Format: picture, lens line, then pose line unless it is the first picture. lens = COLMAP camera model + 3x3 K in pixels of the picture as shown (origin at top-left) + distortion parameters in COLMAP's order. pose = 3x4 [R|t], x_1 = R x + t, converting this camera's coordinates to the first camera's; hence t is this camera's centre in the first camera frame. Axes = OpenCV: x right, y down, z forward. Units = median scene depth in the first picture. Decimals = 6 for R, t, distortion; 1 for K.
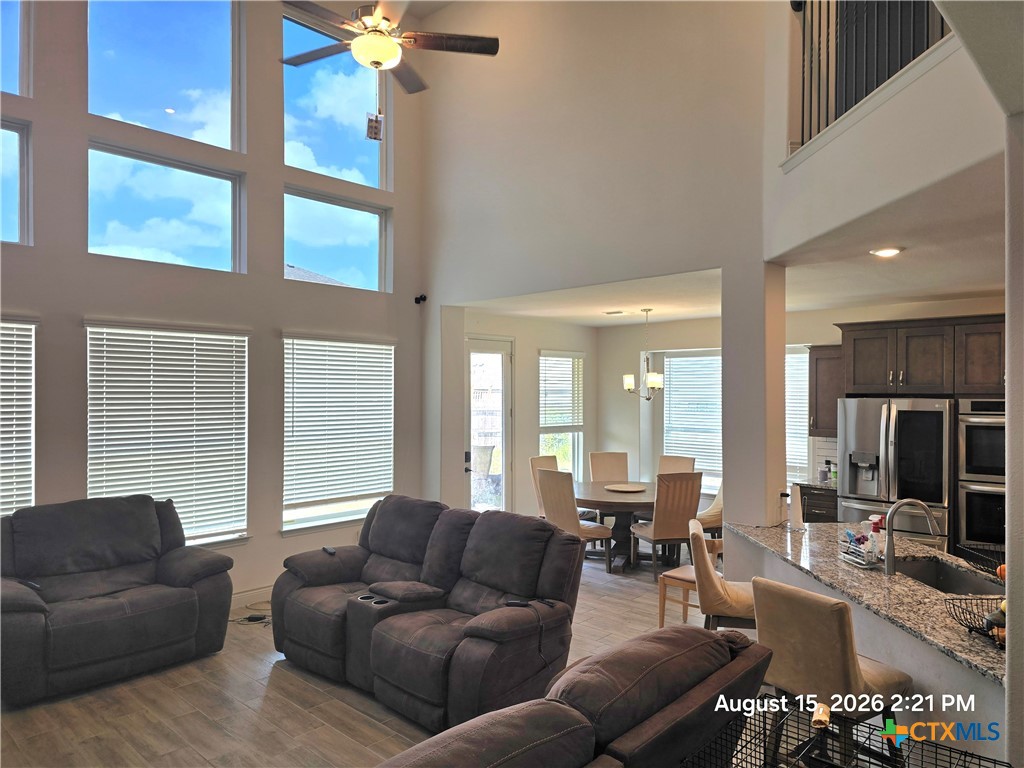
lens RADIAL K [[687.5, 0, 519.9], [0, 687.5, 390.1], [0, 0, 1]] dist [0.049851, -0.053945]
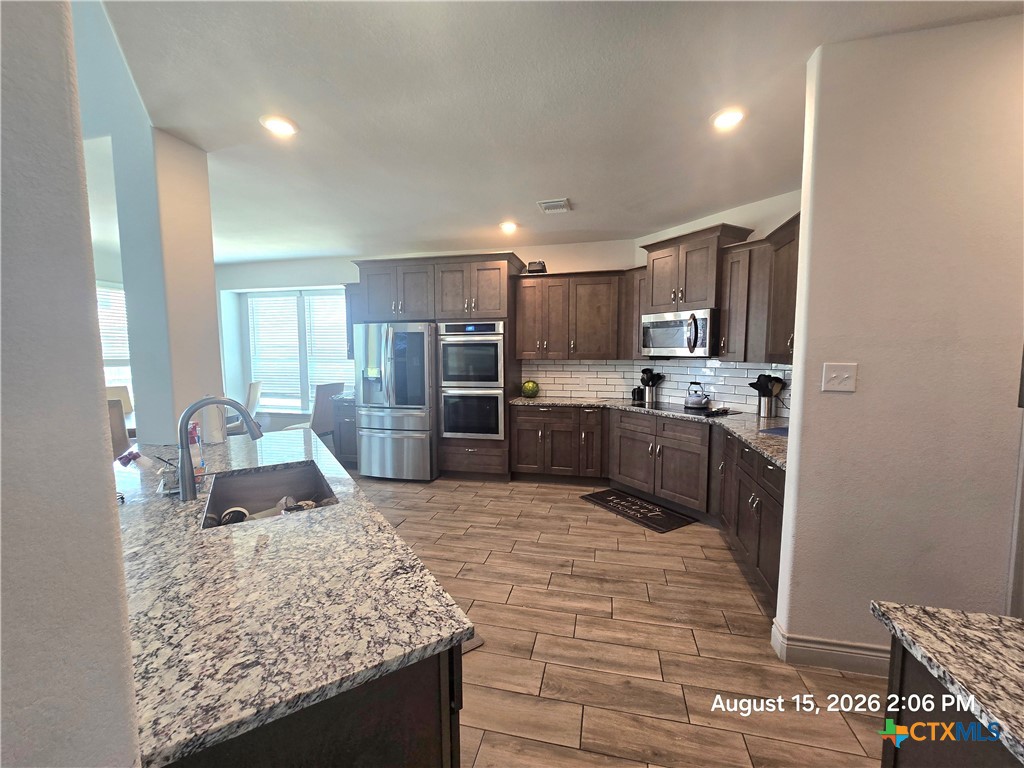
lens RADIAL K [[417.8, 0, 512.9], [0, 417.8, 382.5], [0, 0, 1]] dist [-0.006709, 0.000383]
pose [[0.865338, -0.040600, 0.499541, 0.365146], [0.003667, 0.997200, 0.074695, 0.064224], [-0.501175, -0.062804, 0.863064, 0.266542]]
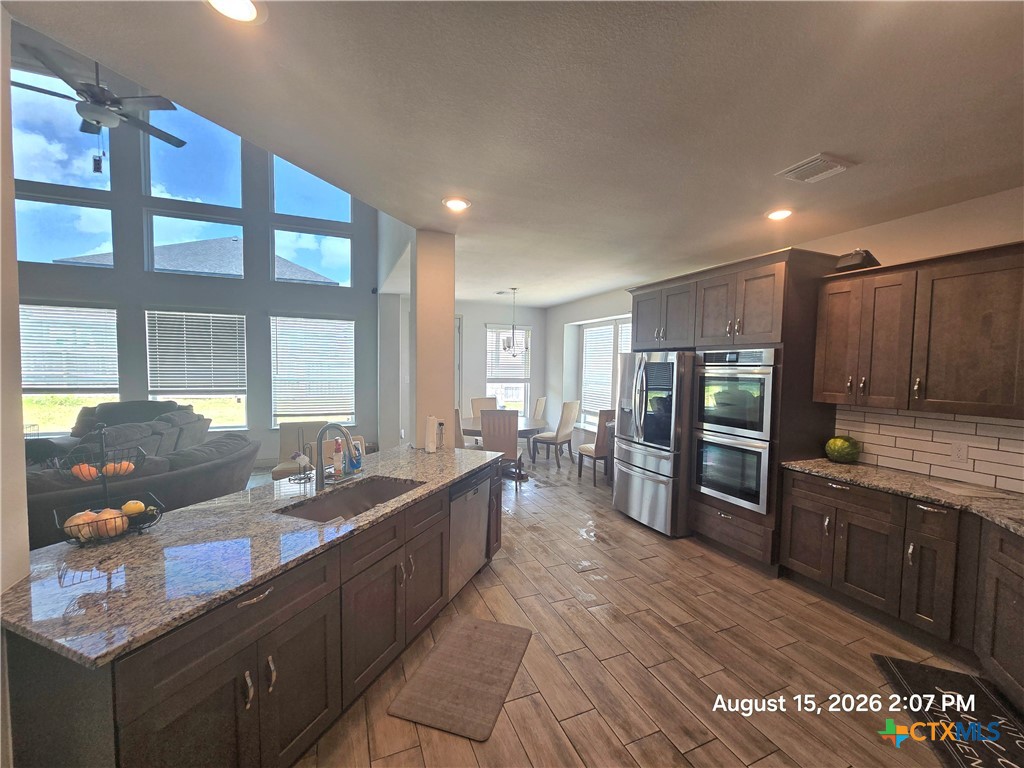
lens RADIAL K [[417.8, 0, 516.9], [0, 417.8, 383.2], [0, 0, 1]] dist [-0.006709, 0.000383]
pose [[0.914081, 0.029284, -0.404474, 0.639614], [-0.012435, 0.998944, 0.044222, 0.036632], [0.405342, -0.035392, 0.913480, 0.310450]]
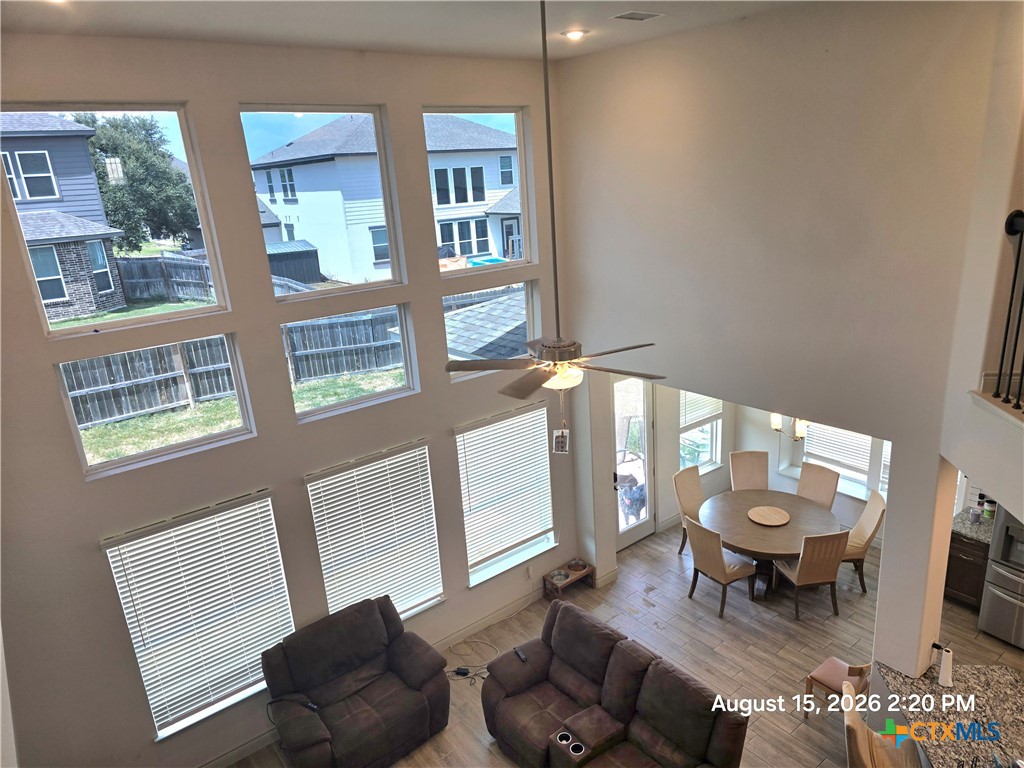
lens RADIAL K [[687.5, 0, 512.9], [0, 687.5, 380.7], [0, 0, 1]] dist [0.049851, -0.053945]
pose [[0.985029, -0.021174, -0.171083, -0.058576], [0.070472, 0.955174, 0.287534, -0.479929], [0.157325, -0.295286, 0.942367, -0.006039]]
